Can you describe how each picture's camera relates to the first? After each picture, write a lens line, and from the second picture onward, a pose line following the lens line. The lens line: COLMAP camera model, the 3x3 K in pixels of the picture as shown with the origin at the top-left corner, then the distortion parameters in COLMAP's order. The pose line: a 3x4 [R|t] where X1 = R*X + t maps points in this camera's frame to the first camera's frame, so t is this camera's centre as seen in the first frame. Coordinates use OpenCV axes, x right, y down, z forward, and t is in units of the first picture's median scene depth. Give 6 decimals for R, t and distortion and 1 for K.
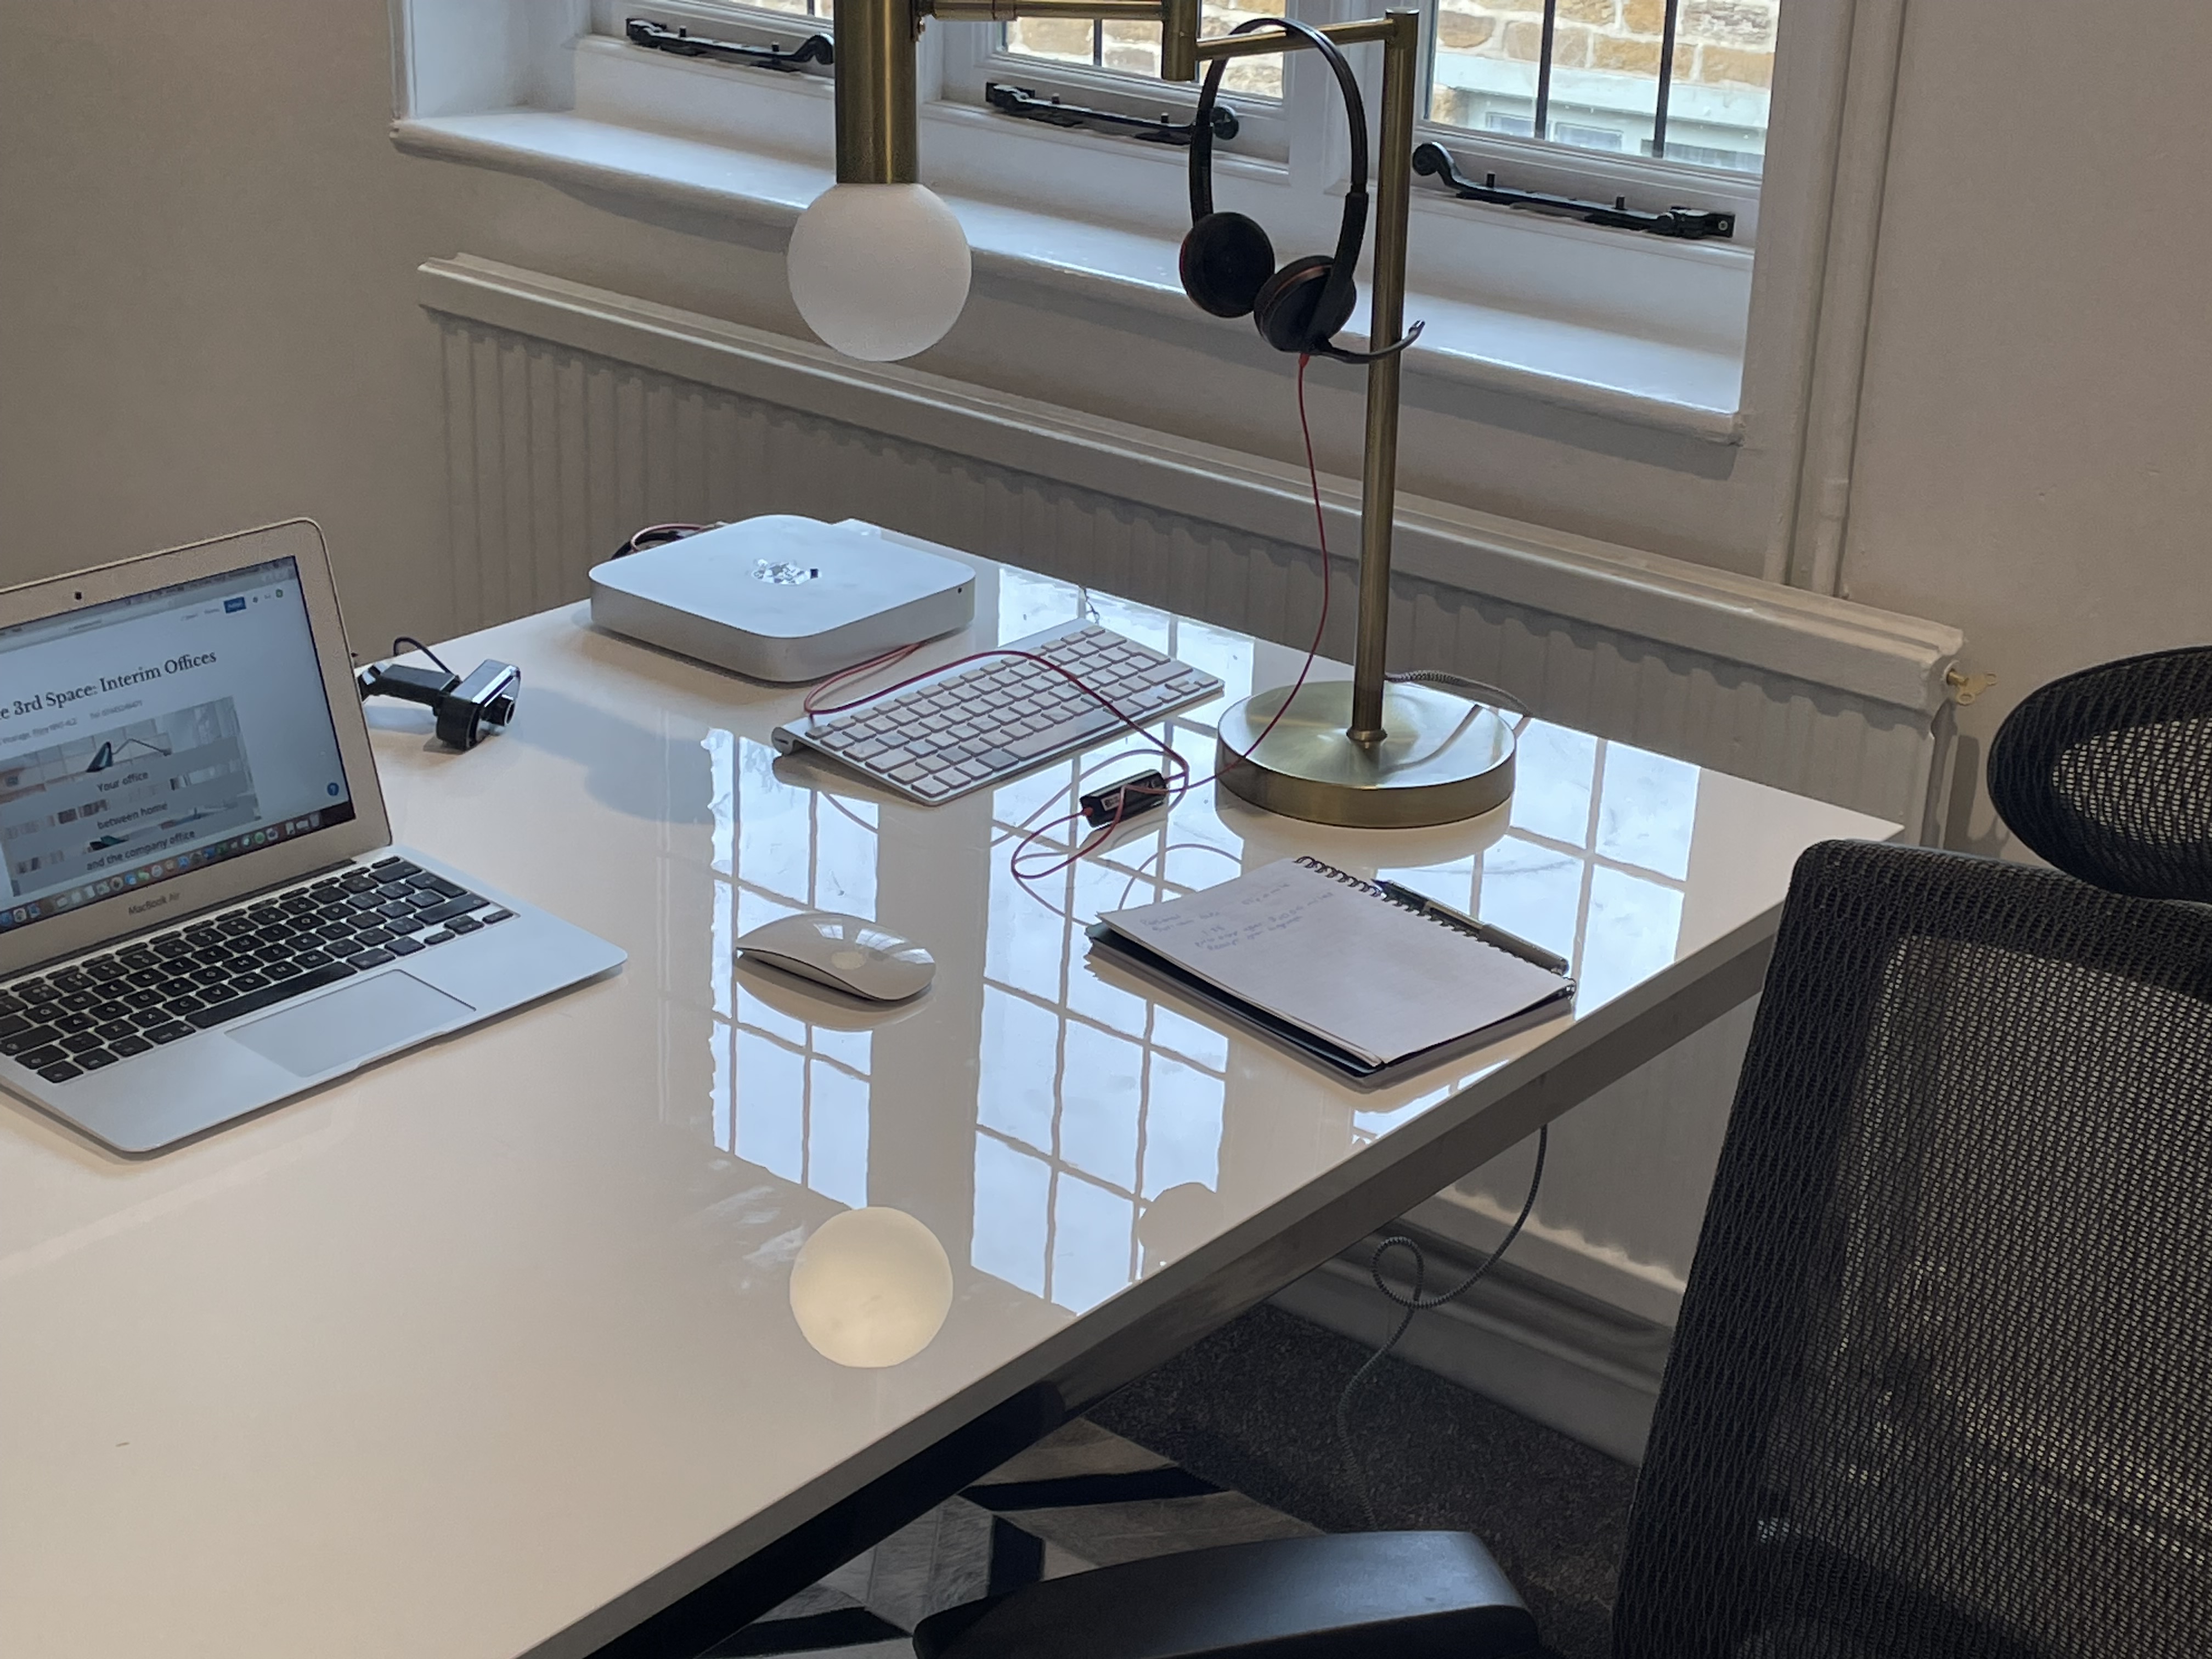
lens RADIAL K [[3411.6, 0, 1106.0], [0, 3411.6, 829.5], [0, 0, 1]] dist [0.231892, -0.554739]
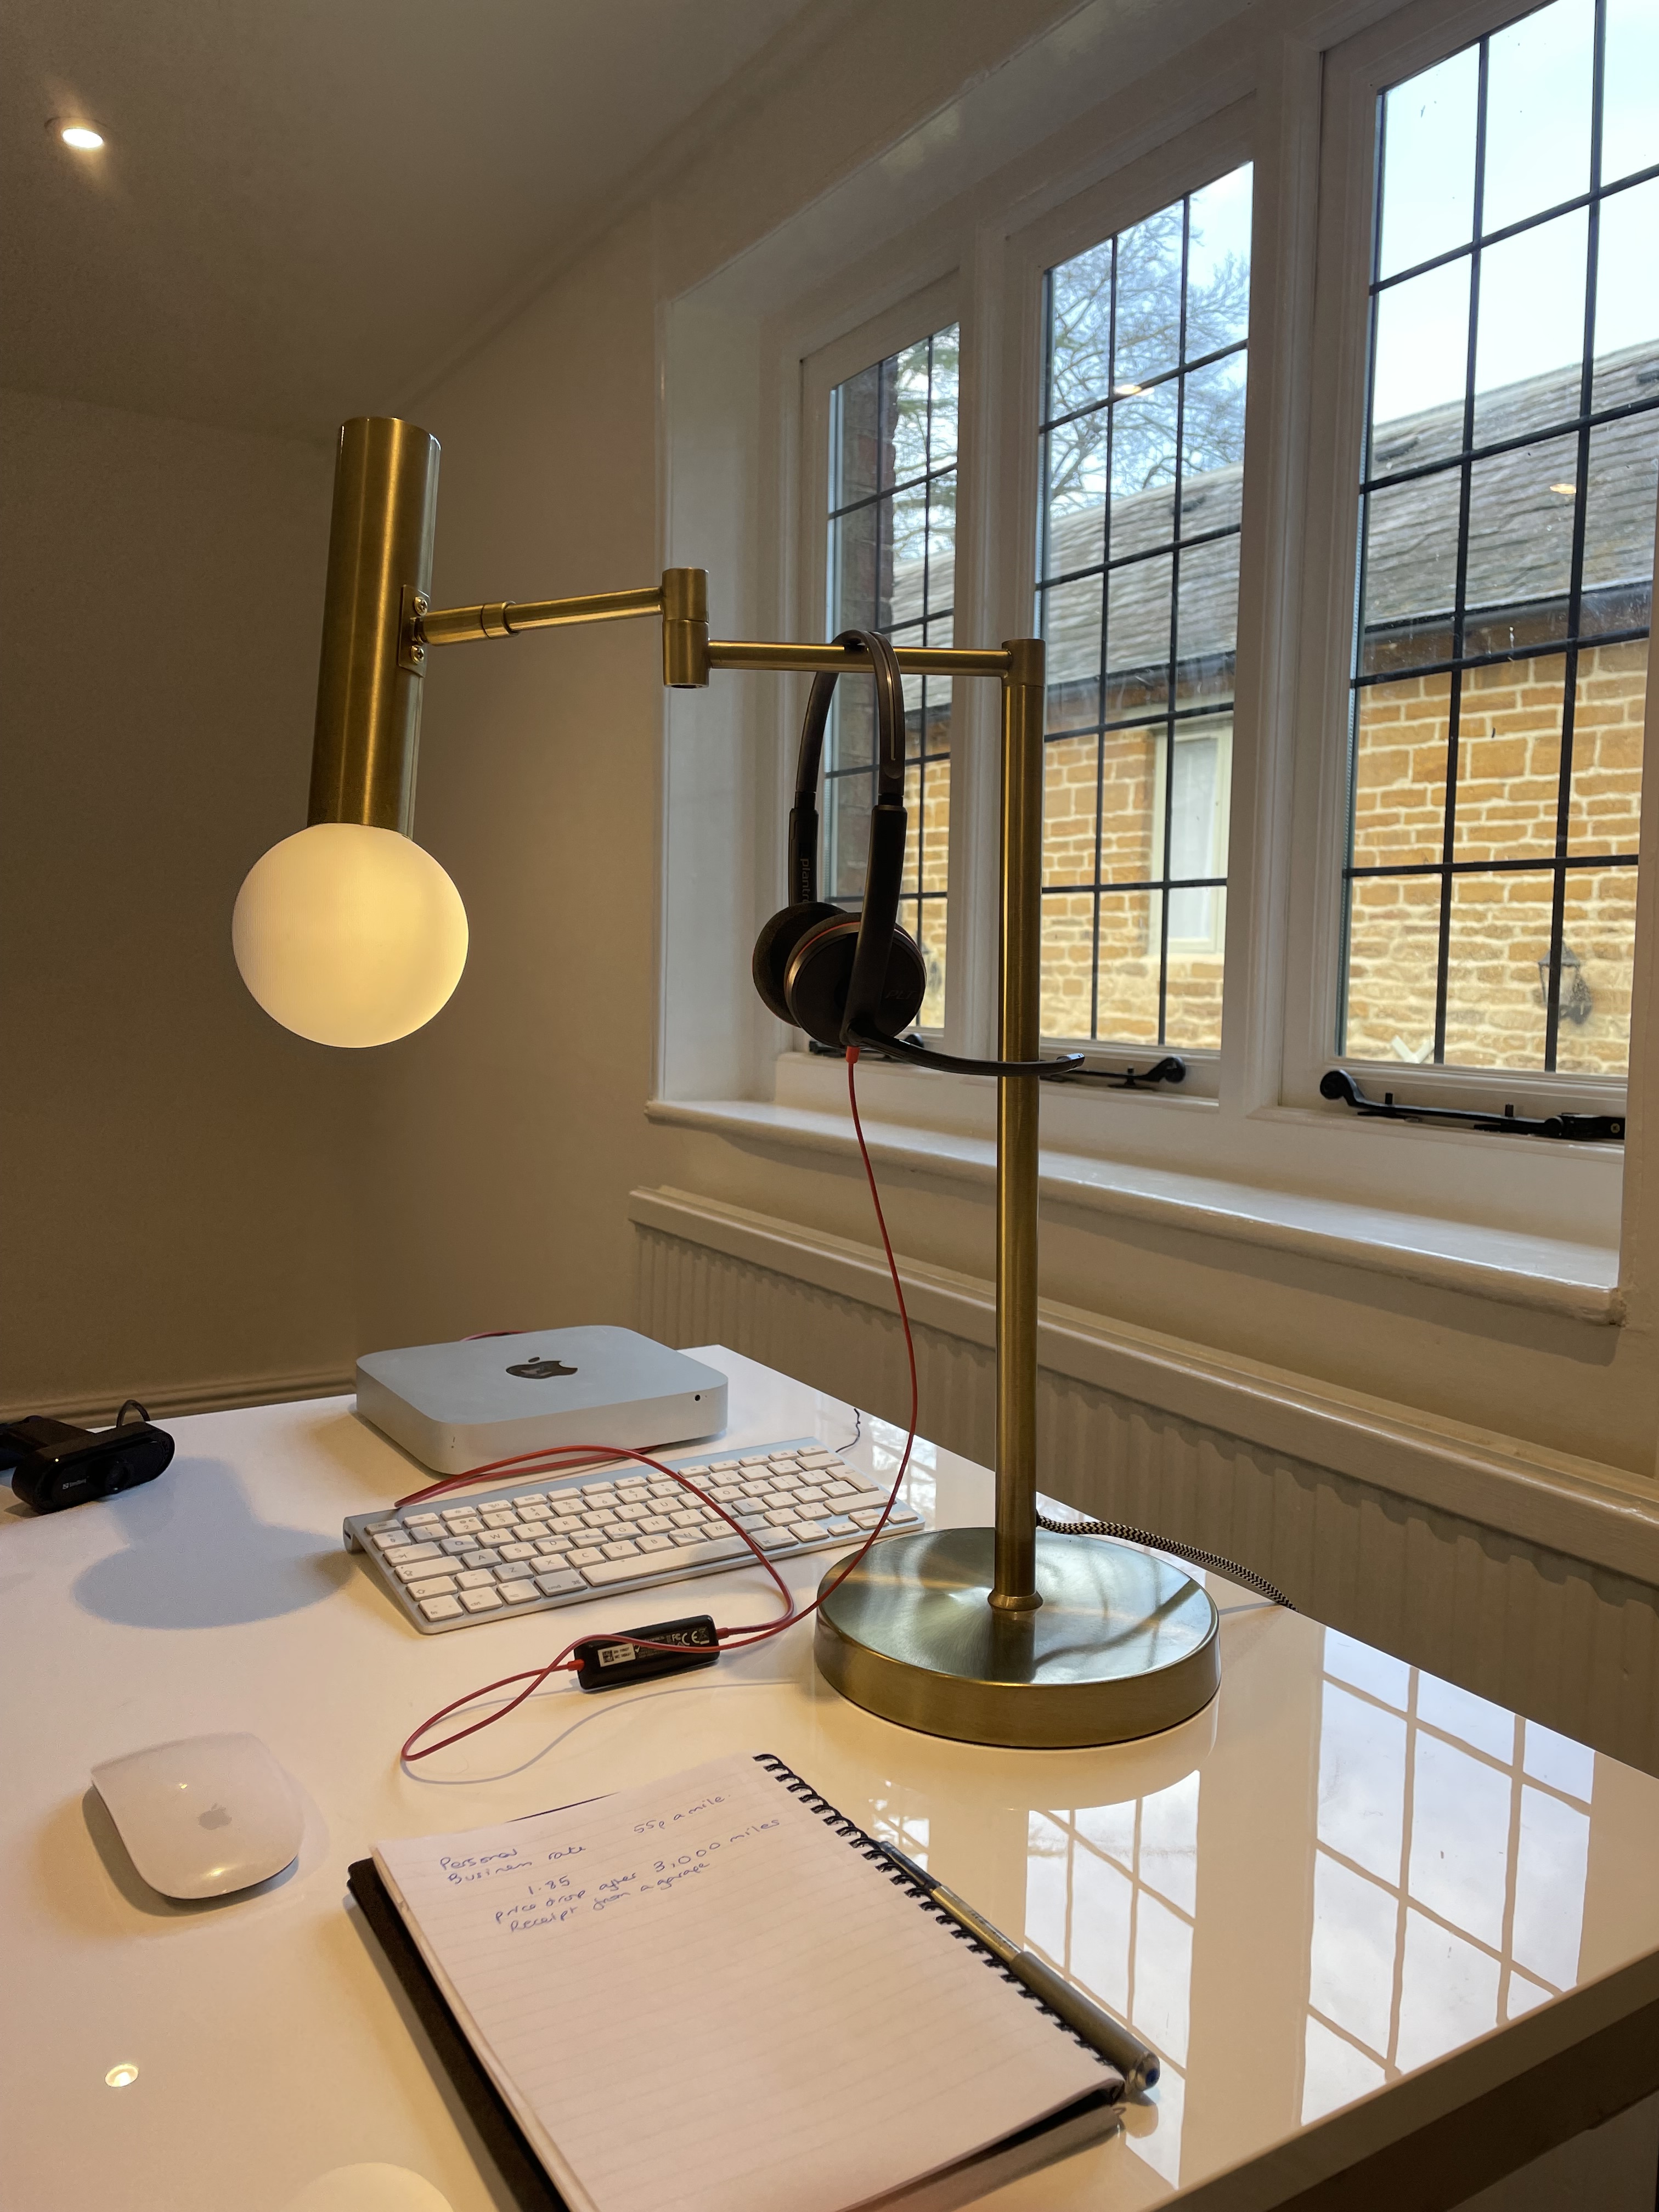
lens RADIAL K [[1681.4, 0, 829.5], [0, 1681.4, 1106.0], [0, 0, 1]] dist [0.085951, -0.137416]
pose [[0.947429, 0.016498, -0.319540, 0.154488], [-0.109713, 0.954877, -0.275996, -0.024418], [0.300568, 0.296544, 0.906488, 0.616870]]
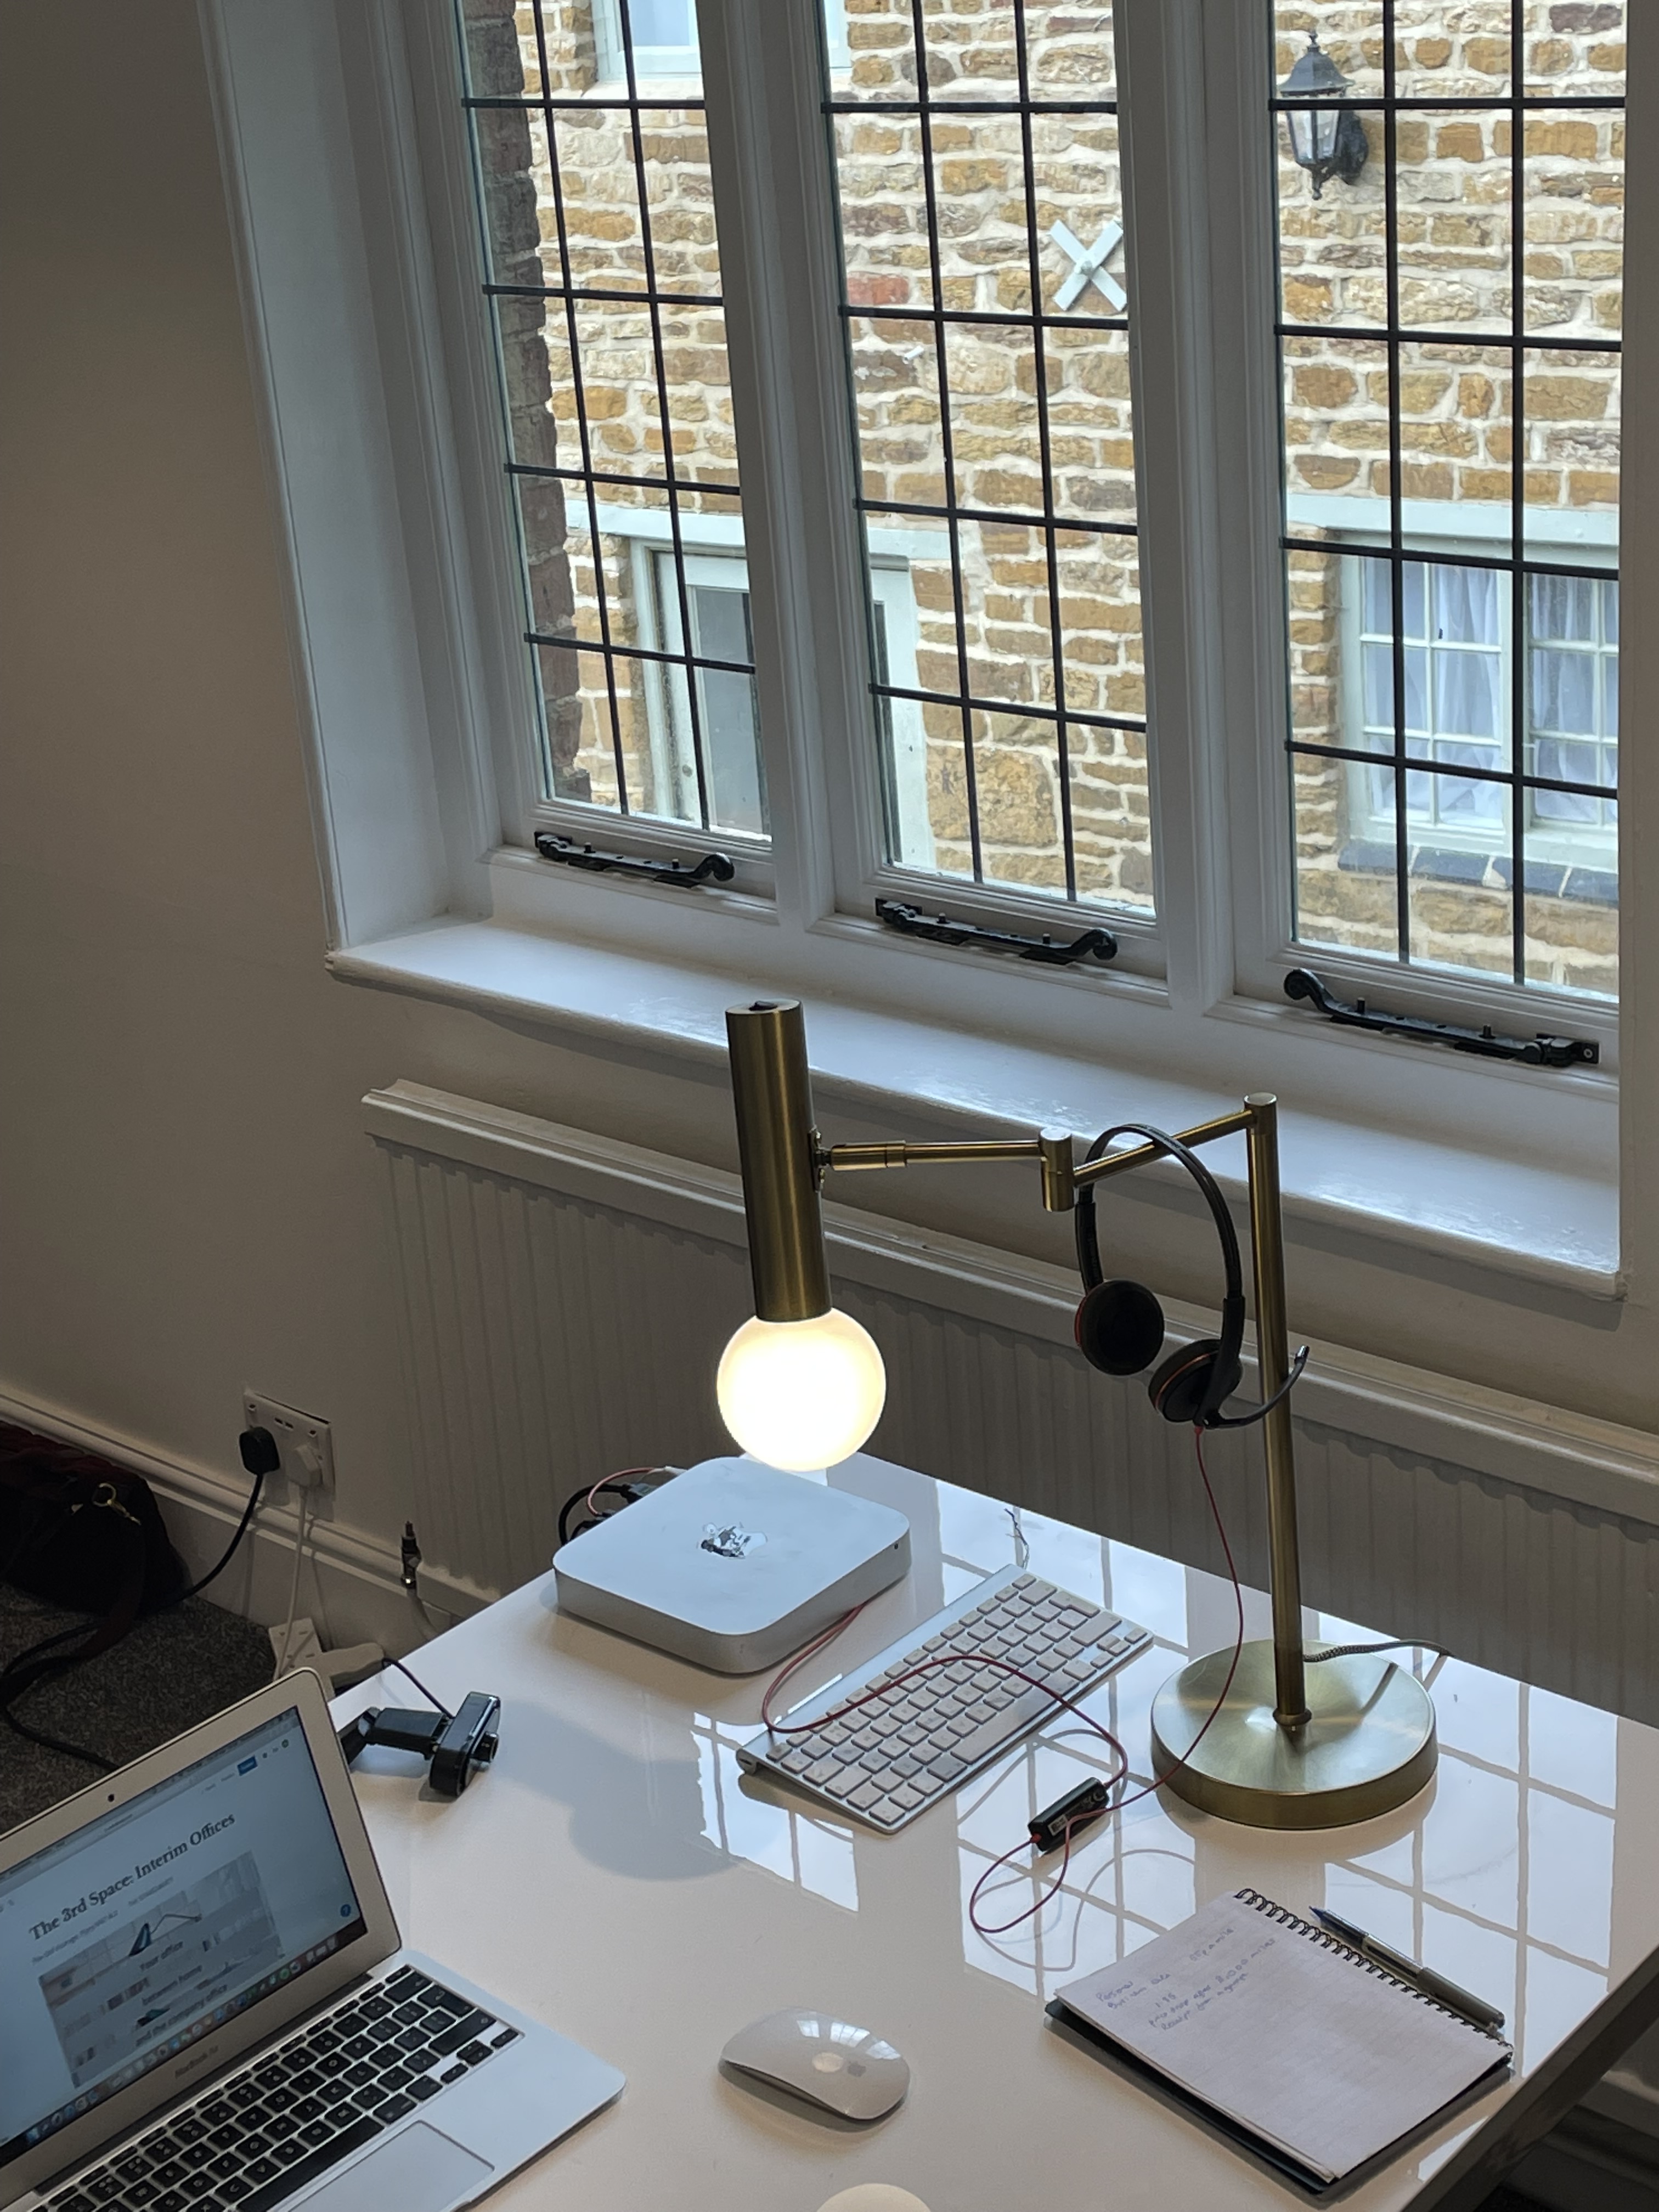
lens RADIAL K [[3396.8, 0, 829.5], [0, 3396.8, 1106.0], [0, 0, 1]] dist [0.150206, -0.077649]
pose [[0.994122, -0.088422, -0.062478, 0.016645], [0.088017, 0.996076, -0.009210, -0.218293], [0.063047, 0.003657, 0.998004, -0.068558]]
